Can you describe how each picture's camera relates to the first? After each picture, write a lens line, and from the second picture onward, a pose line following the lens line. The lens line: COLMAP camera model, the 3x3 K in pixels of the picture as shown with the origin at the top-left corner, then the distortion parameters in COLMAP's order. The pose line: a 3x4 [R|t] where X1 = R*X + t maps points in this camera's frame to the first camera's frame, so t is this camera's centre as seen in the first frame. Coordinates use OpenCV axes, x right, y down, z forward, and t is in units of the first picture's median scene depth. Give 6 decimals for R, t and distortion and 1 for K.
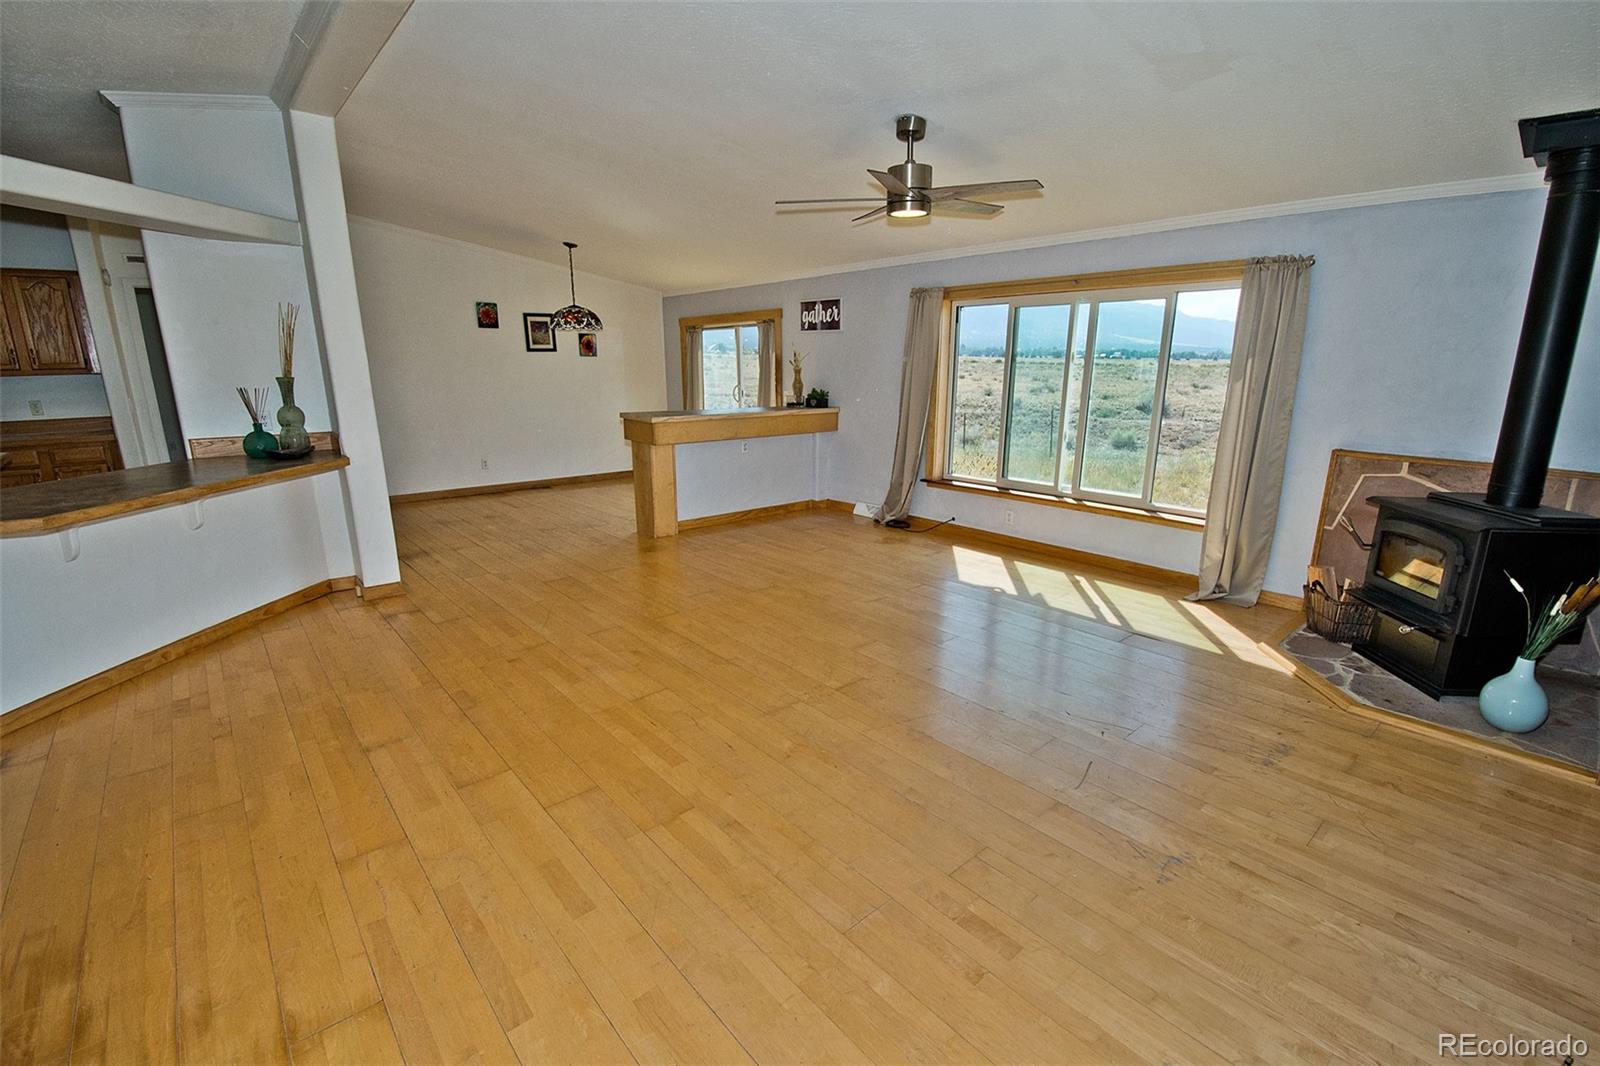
lens RADIAL K [[734.0, 0, 800.0], [0, 734.0, 533.0], [0, 0, 1]] dist [-0.003678, -0.001182]
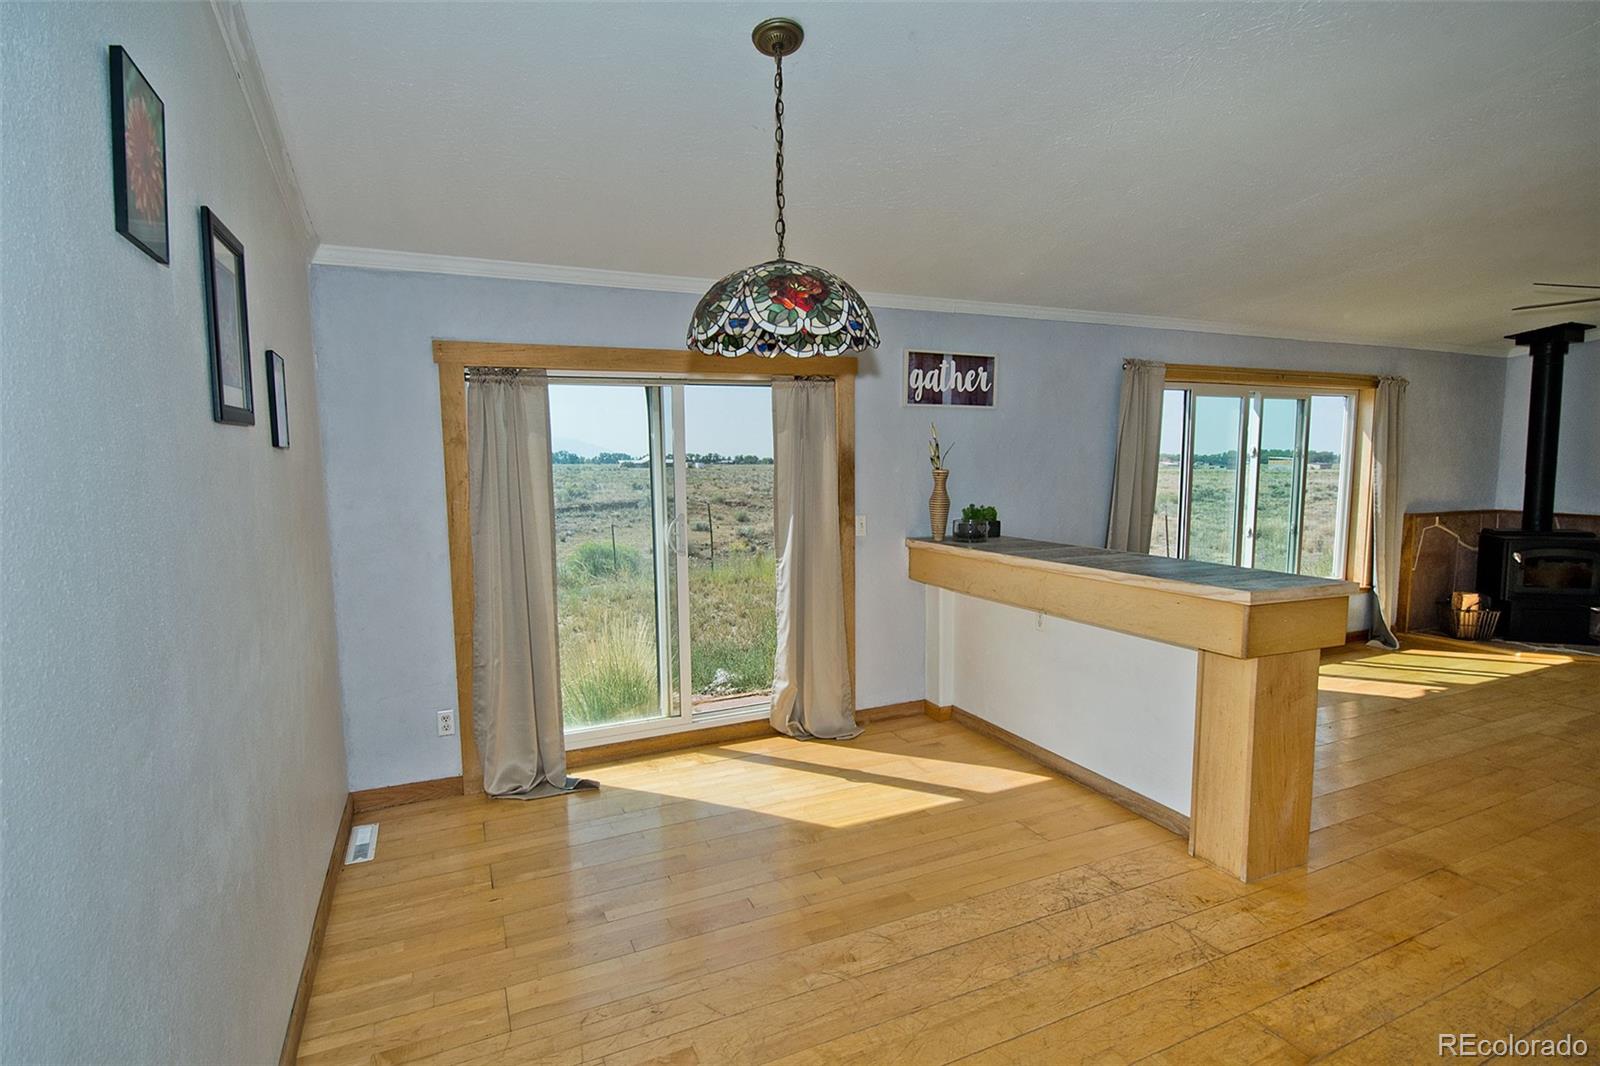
lens RADIAL K [[815.5, 0, 800.1], [0, 815.5, 524.1], [0, 0, 1]] dist [-0.001424, -0.022584]
pose [[0.287087, -0.081282, 0.954450, -0.626007], [0.227519, 0.973666, 0.014483, -0.225445], [-0.930492, 0.212998, 0.298020, 0.954263]]
